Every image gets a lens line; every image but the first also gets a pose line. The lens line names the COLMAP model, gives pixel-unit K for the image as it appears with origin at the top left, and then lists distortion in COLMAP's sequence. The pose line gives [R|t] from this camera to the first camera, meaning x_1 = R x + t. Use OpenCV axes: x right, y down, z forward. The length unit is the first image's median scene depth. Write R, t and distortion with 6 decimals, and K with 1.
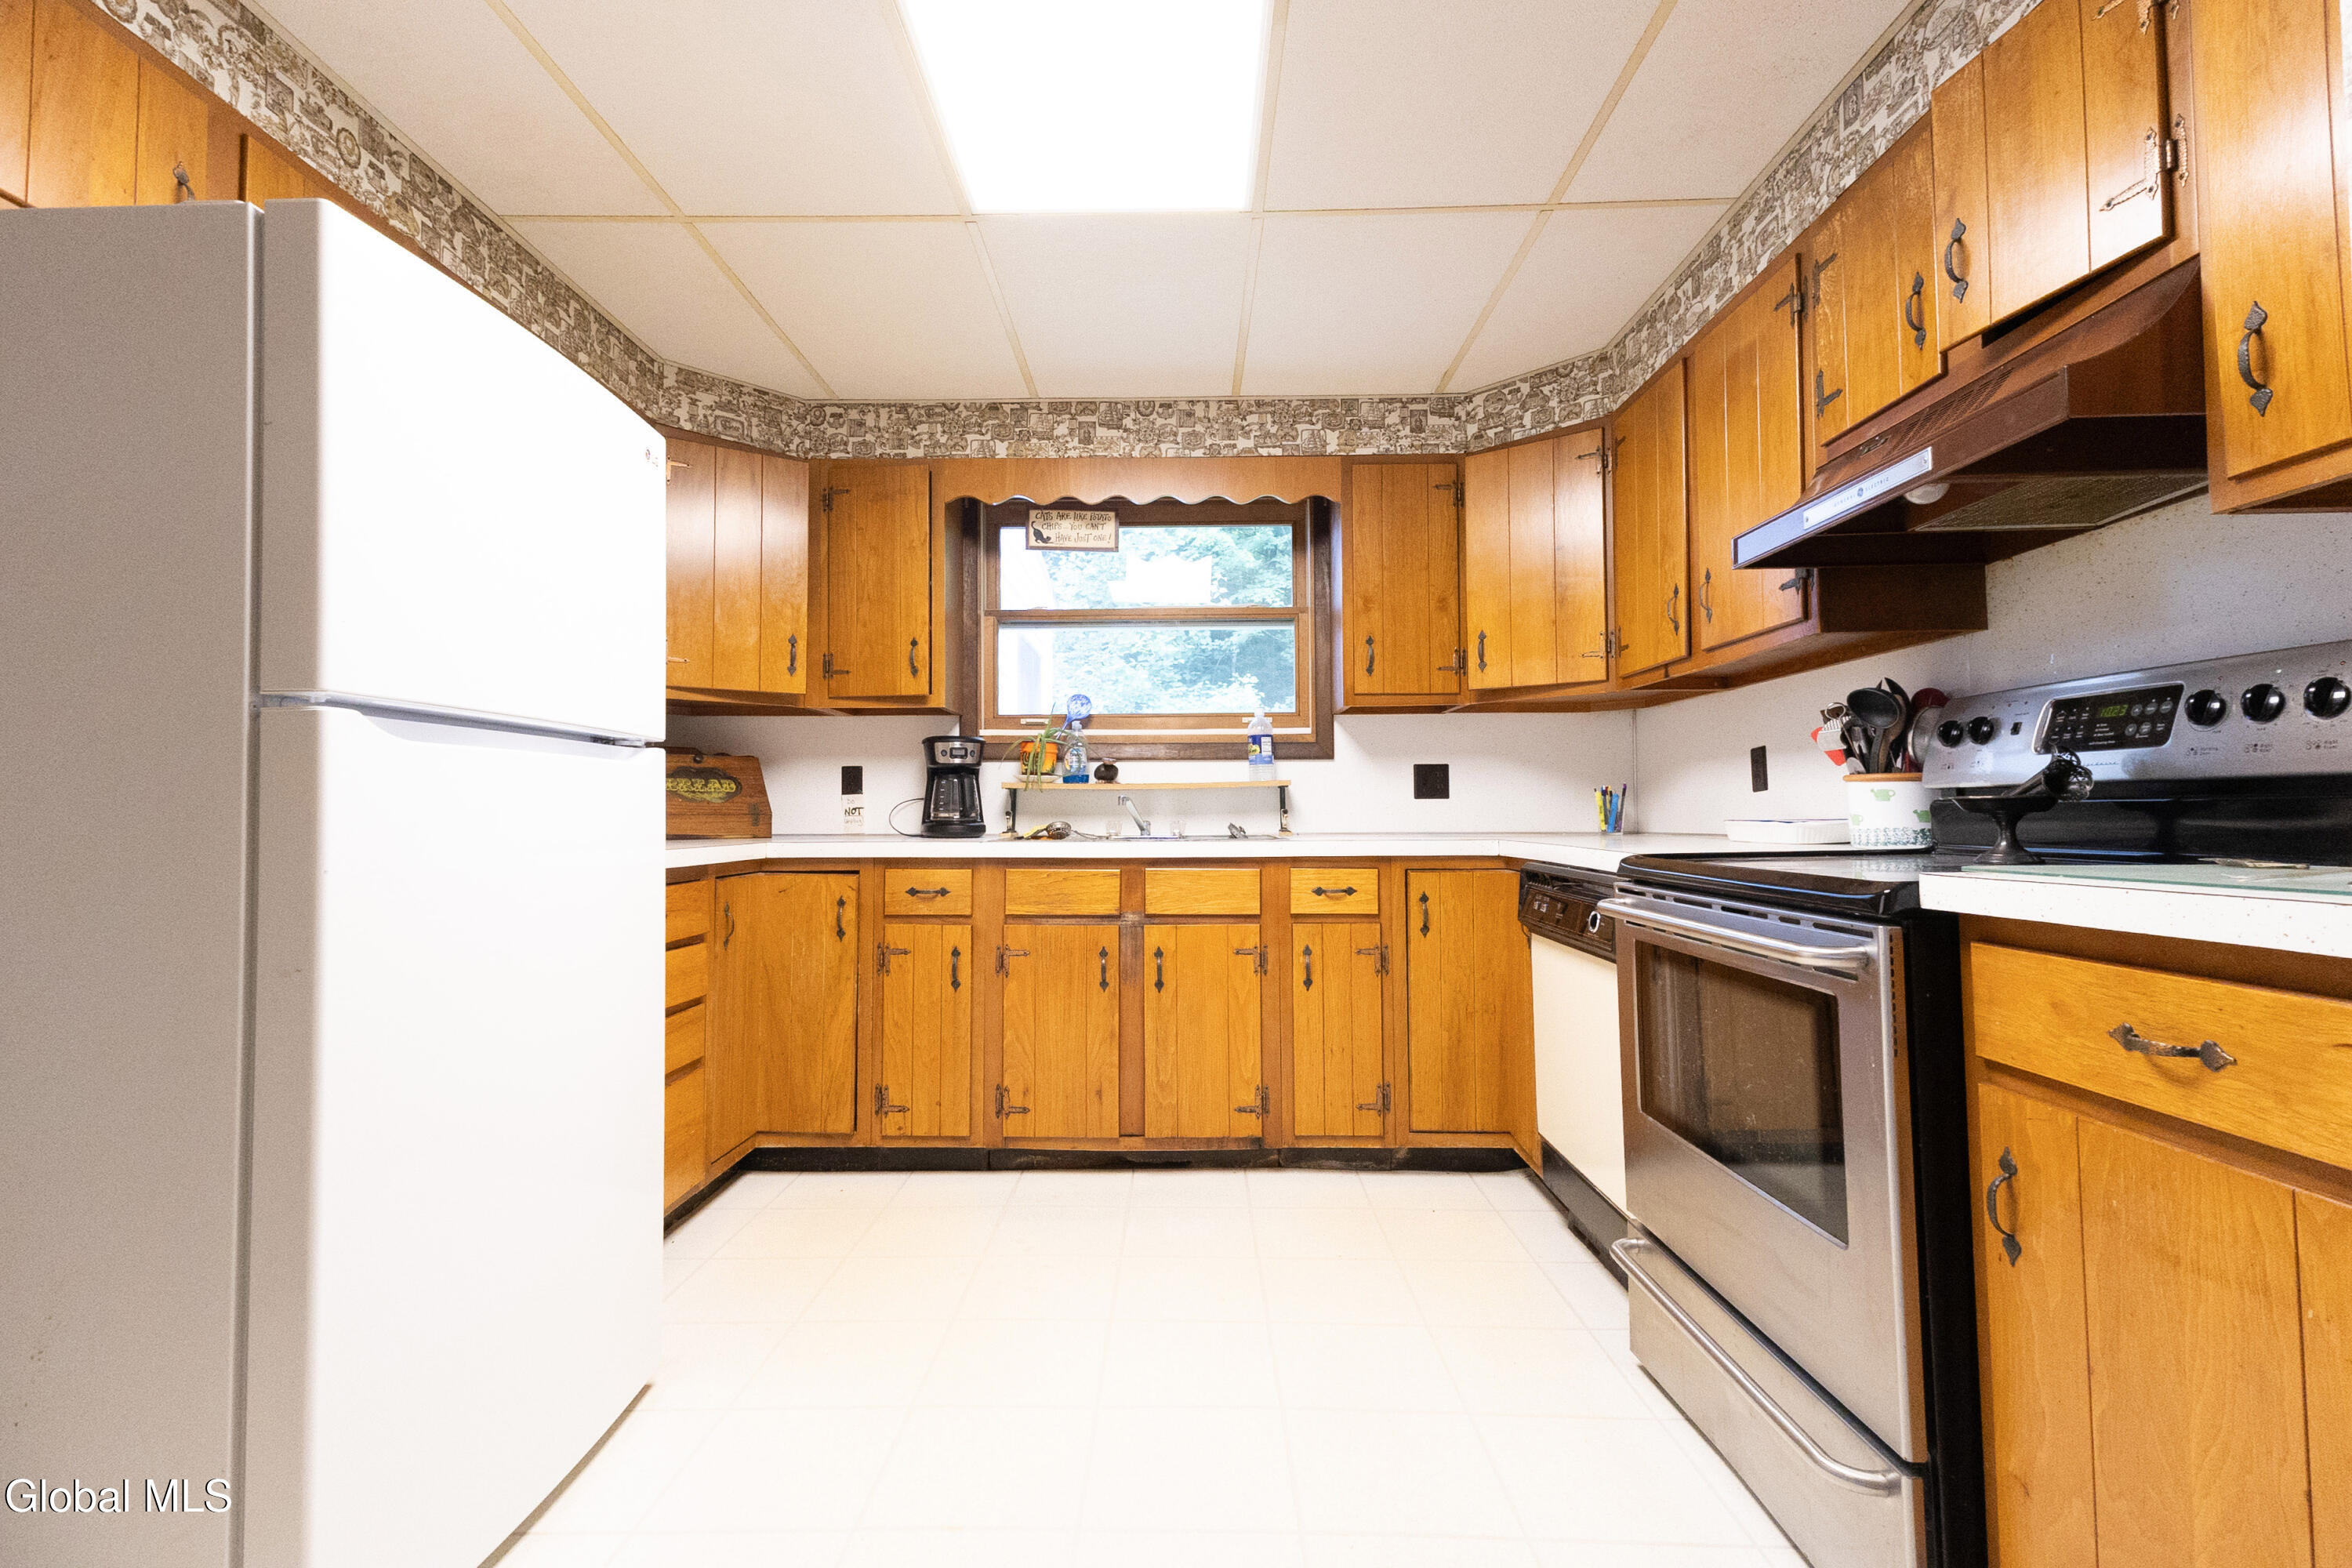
lens RADIAL K [[1098.0, 0, 1173.0], [0, 1098.0, 772.6], [0, 0, 1]] dist [0.046029, -0.011603]
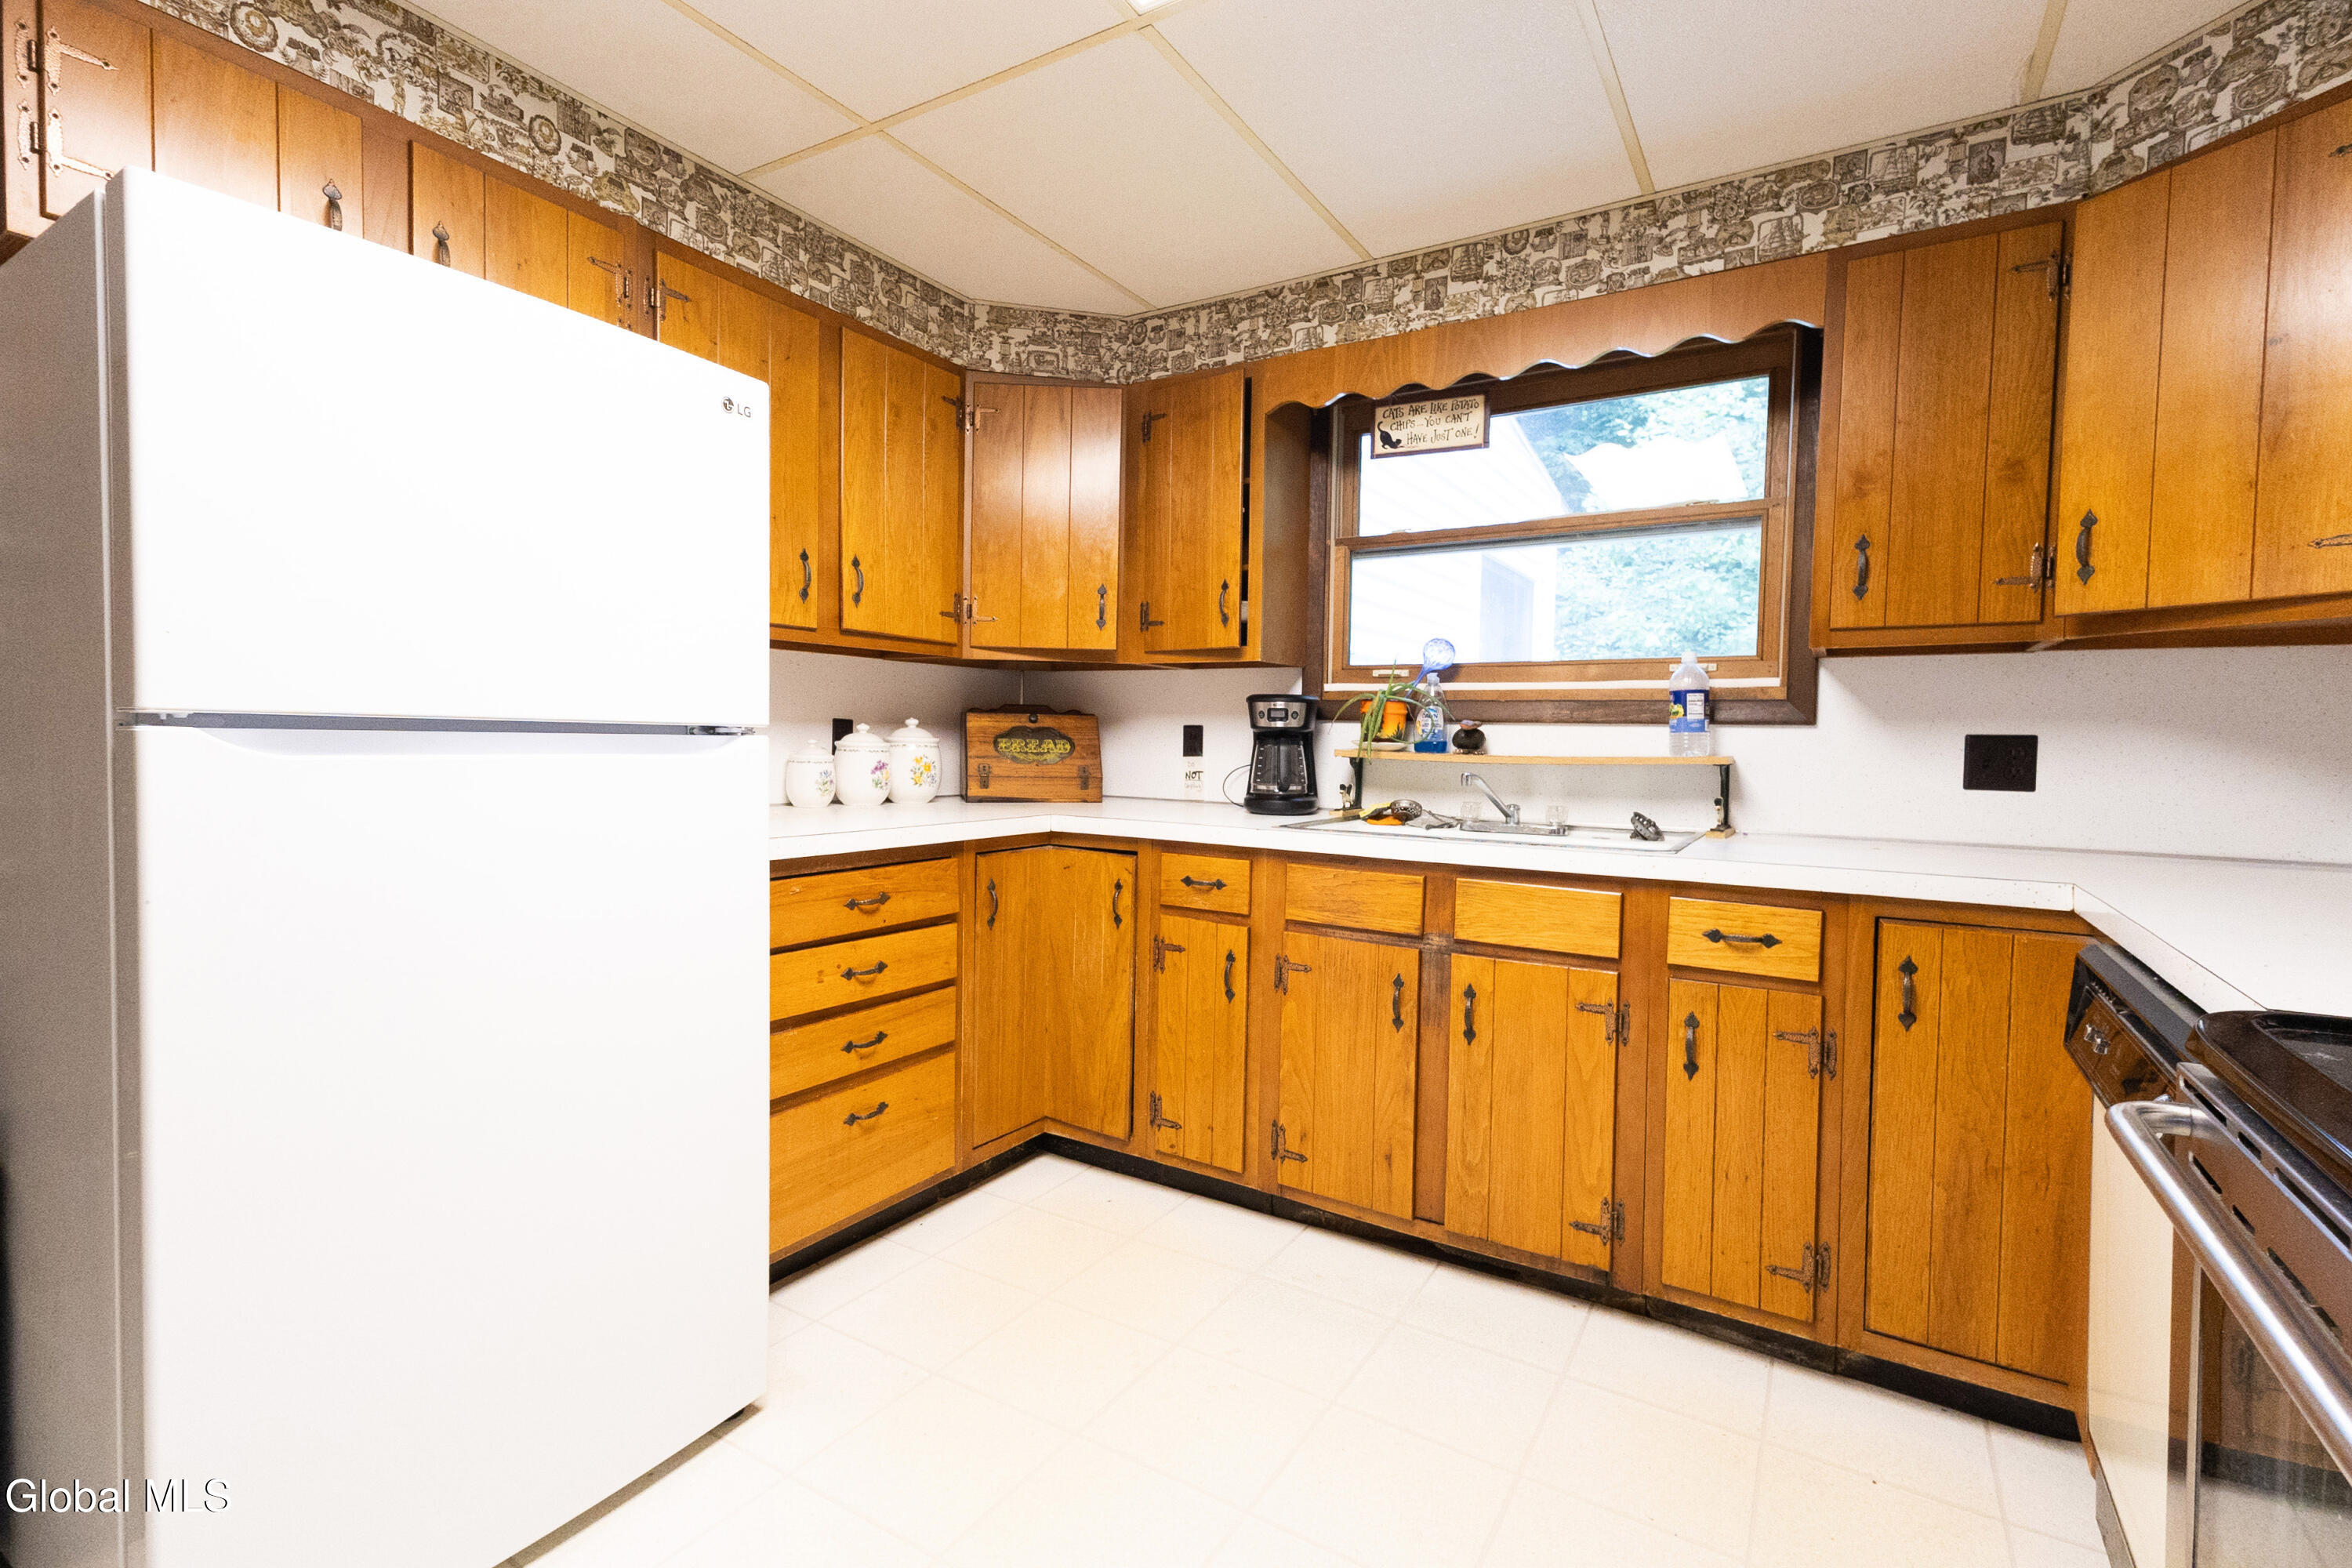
lens RADIAL K [[1098.0, 0, 1173.0], [0, 1098.0, 772.6], [0, 0, 1]] dist [0.046029, -0.011603]
pose [[0.857060, 0.036853, -0.513896, 0.185100], [-0.000667, 0.997517, 0.070422, -0.035506], [0.515216, -0.060013, 0.854957, 0.254004]]
